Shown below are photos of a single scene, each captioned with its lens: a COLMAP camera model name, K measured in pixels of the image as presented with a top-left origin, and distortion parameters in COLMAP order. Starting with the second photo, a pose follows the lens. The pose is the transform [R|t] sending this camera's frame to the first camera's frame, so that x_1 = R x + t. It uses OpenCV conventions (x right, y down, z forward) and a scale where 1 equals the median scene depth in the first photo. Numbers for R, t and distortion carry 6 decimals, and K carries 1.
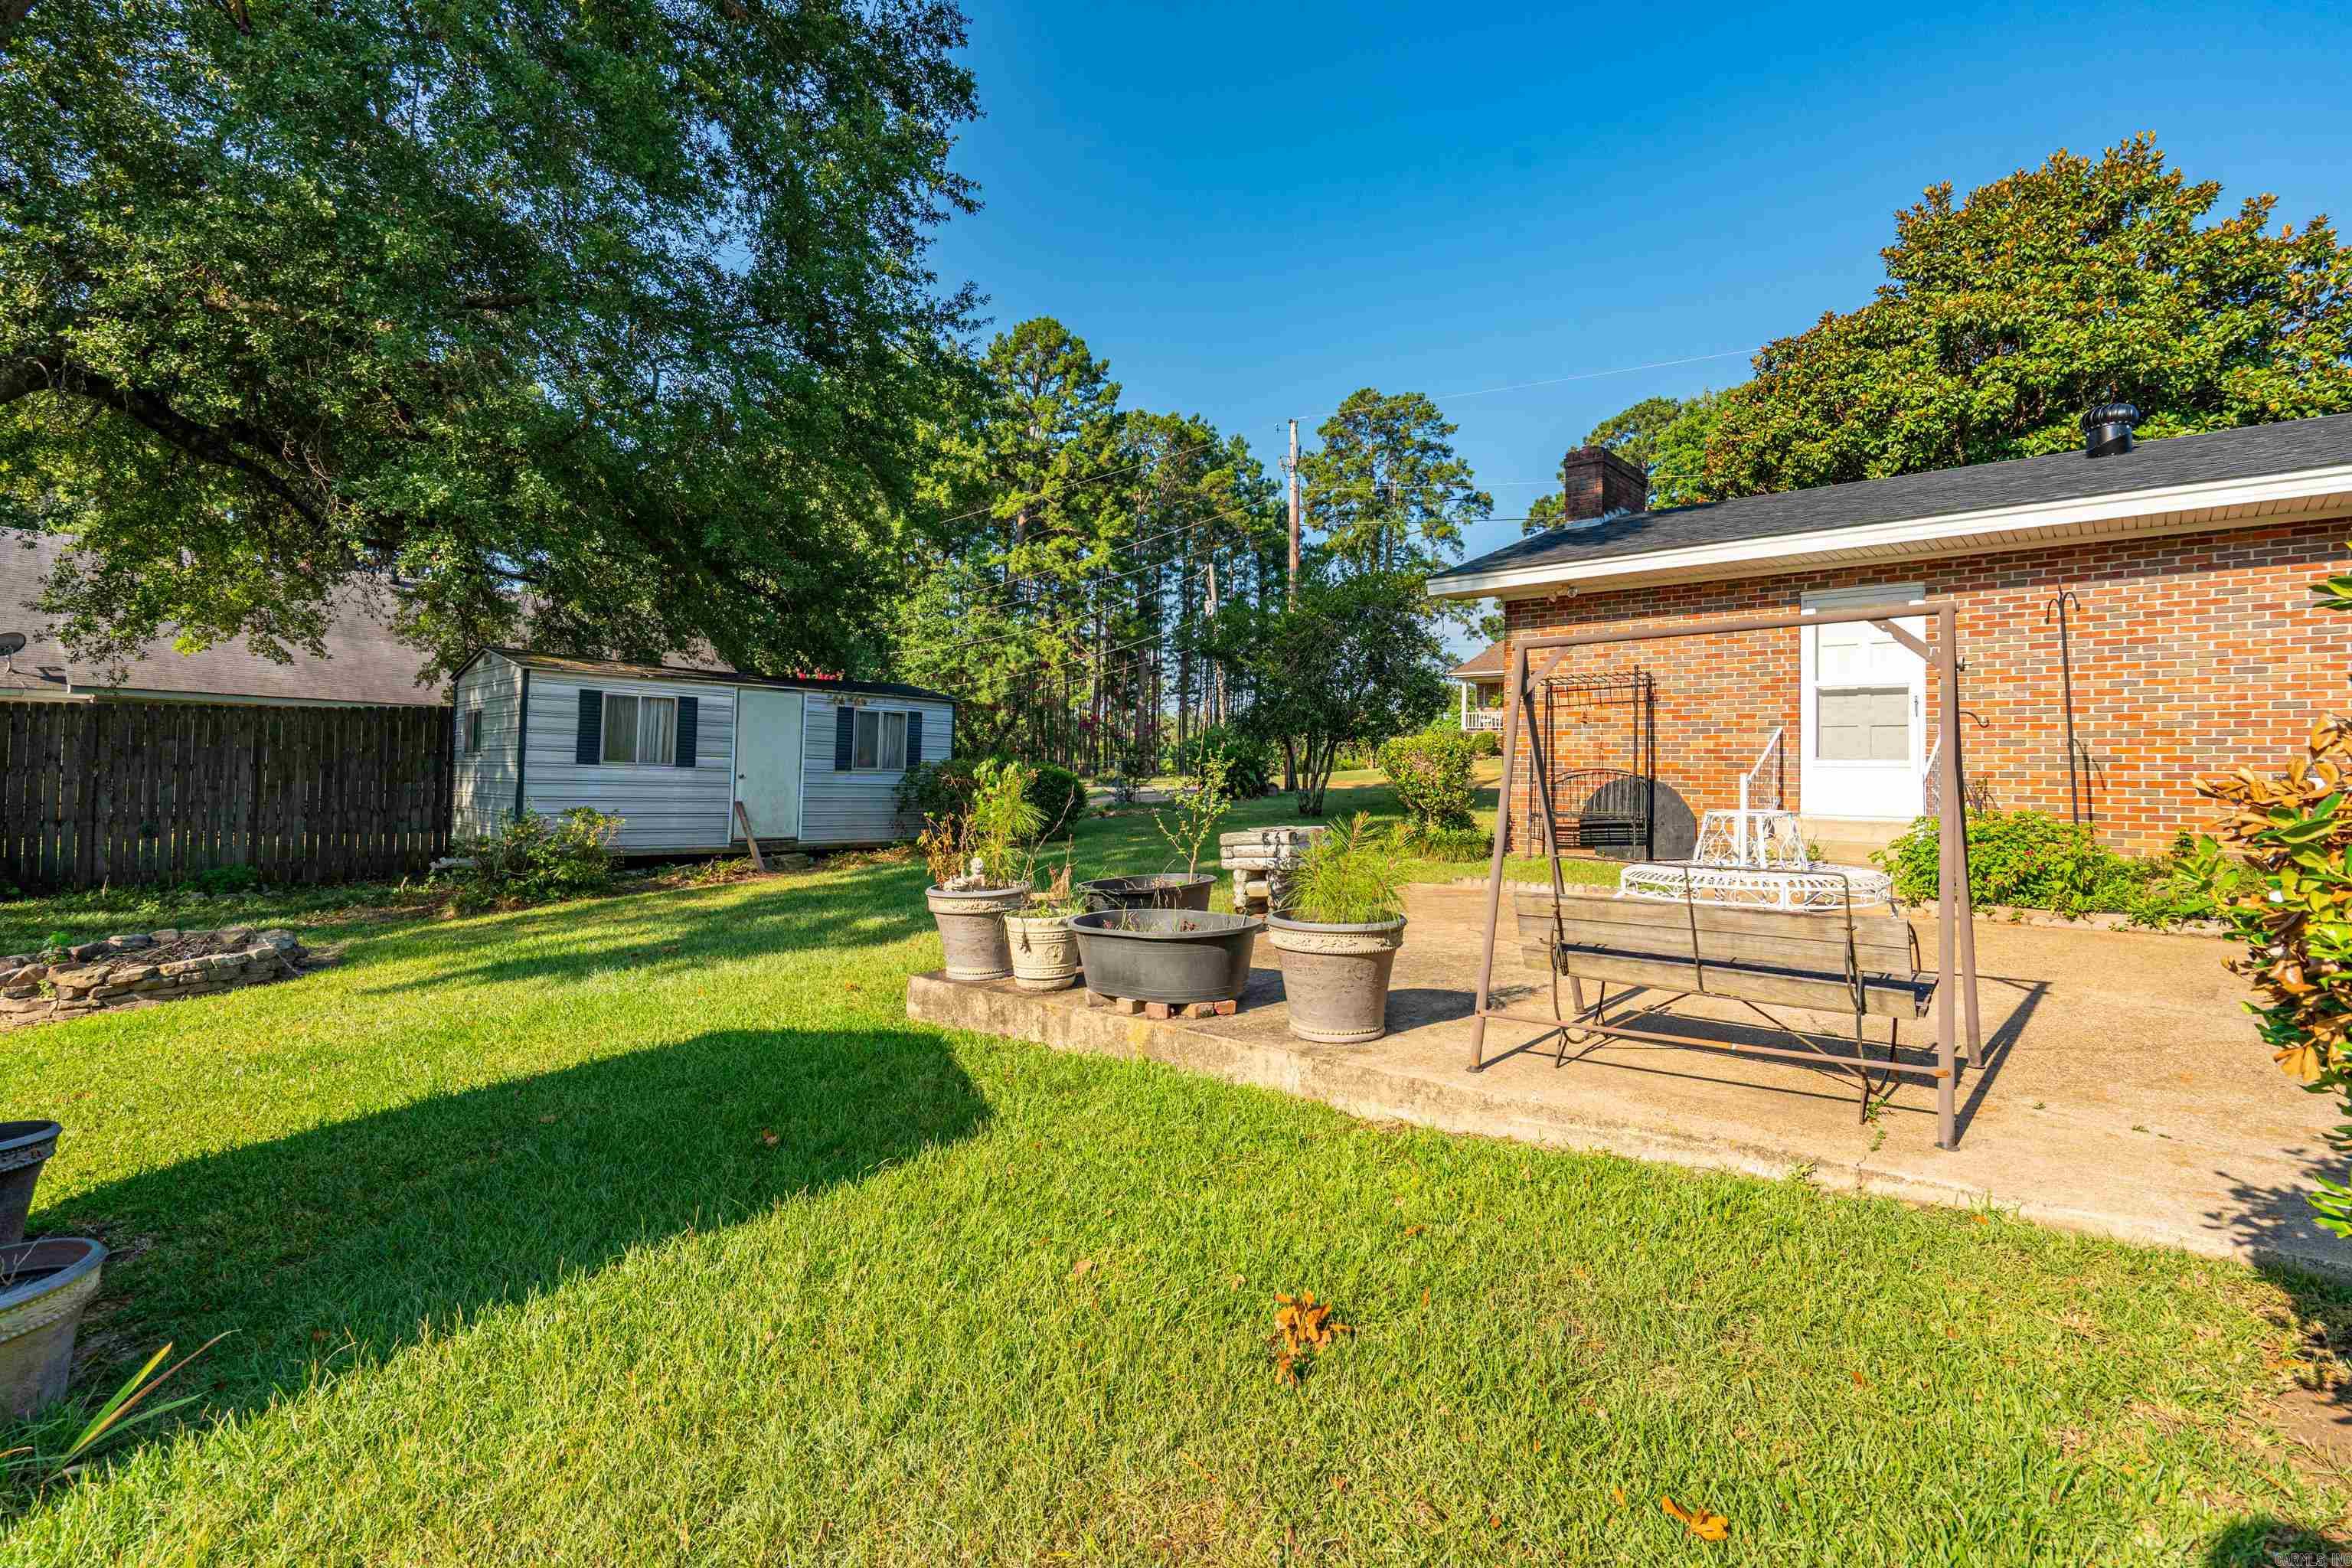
lens RADIAL K [[1077.2, 0, 1184.9], [0, 1077.2, 750.9], [0, 0, 1]] dist [-0.004719, 0.001105]
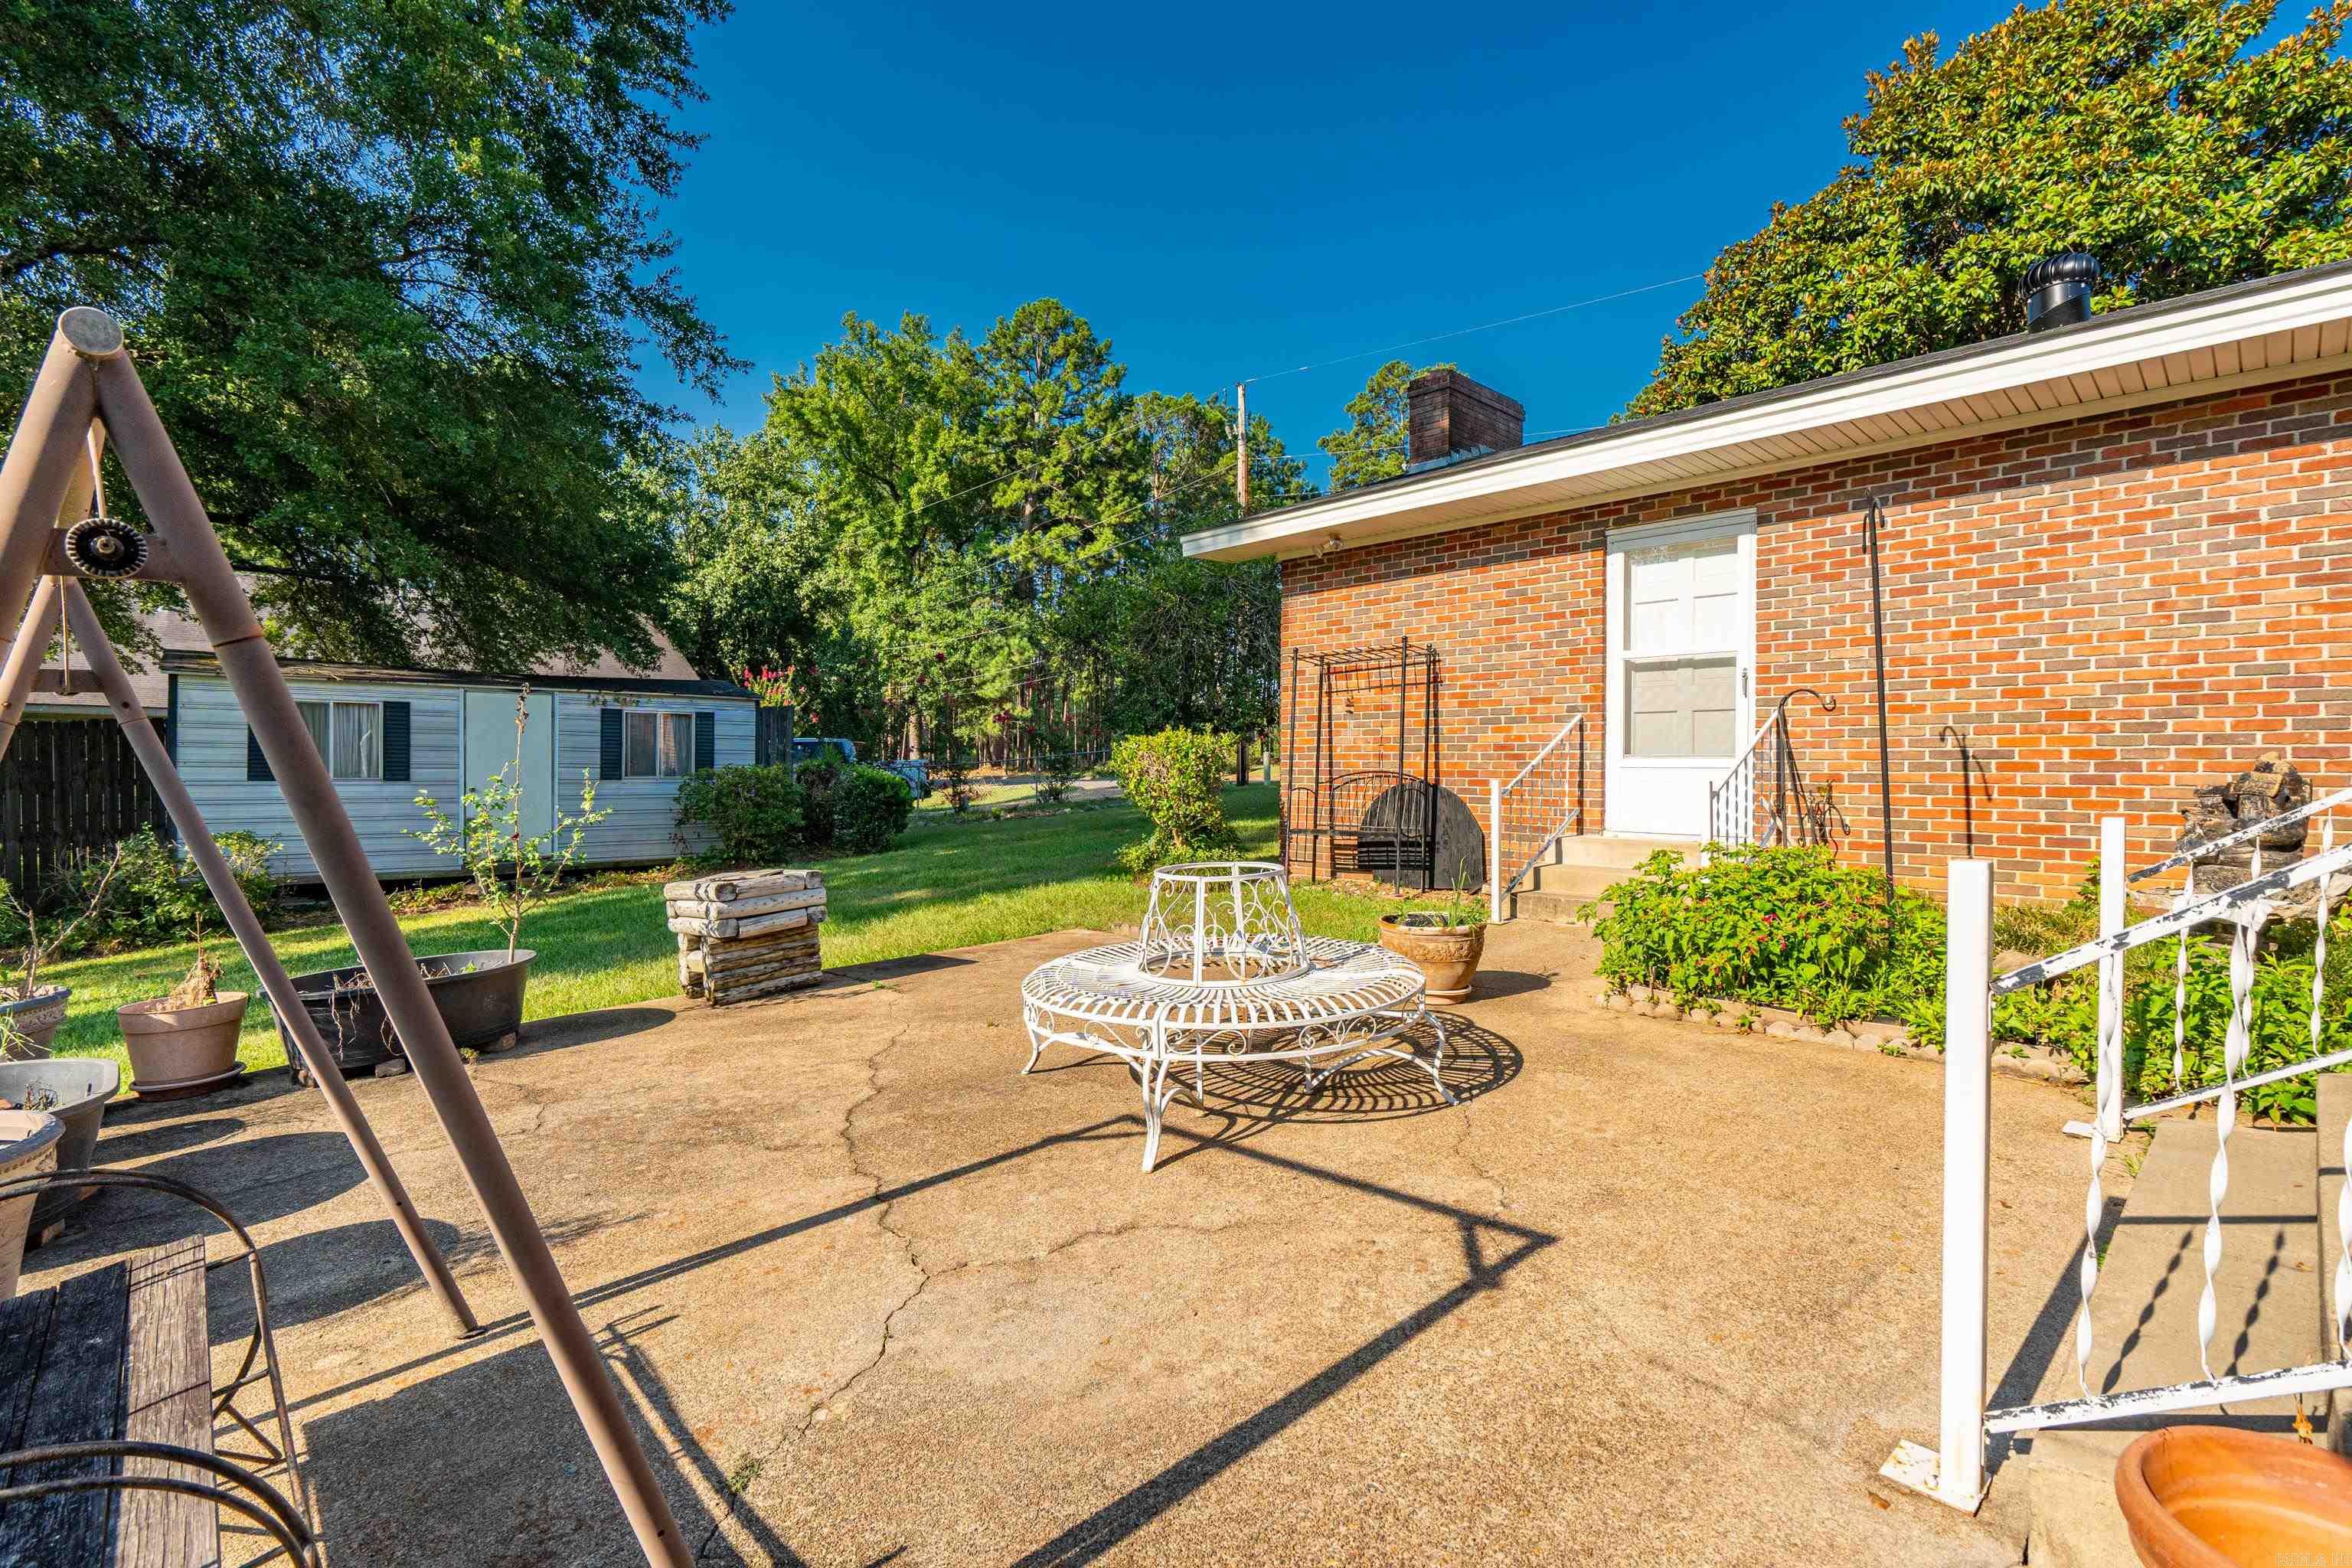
lens RADIAL K [[1077.2, 0, 1158.5], [0, 1077.2, 778.4], [0, 0, 1]] dist [-0.004719, 0.001105]
pose [[0.997392, -0.015448, -0.070502, 0.230389], [0.017884, 0.999260, 0.034051, -0.006317], [0.069924, -0.035223, 0.996930, 0.172669]]
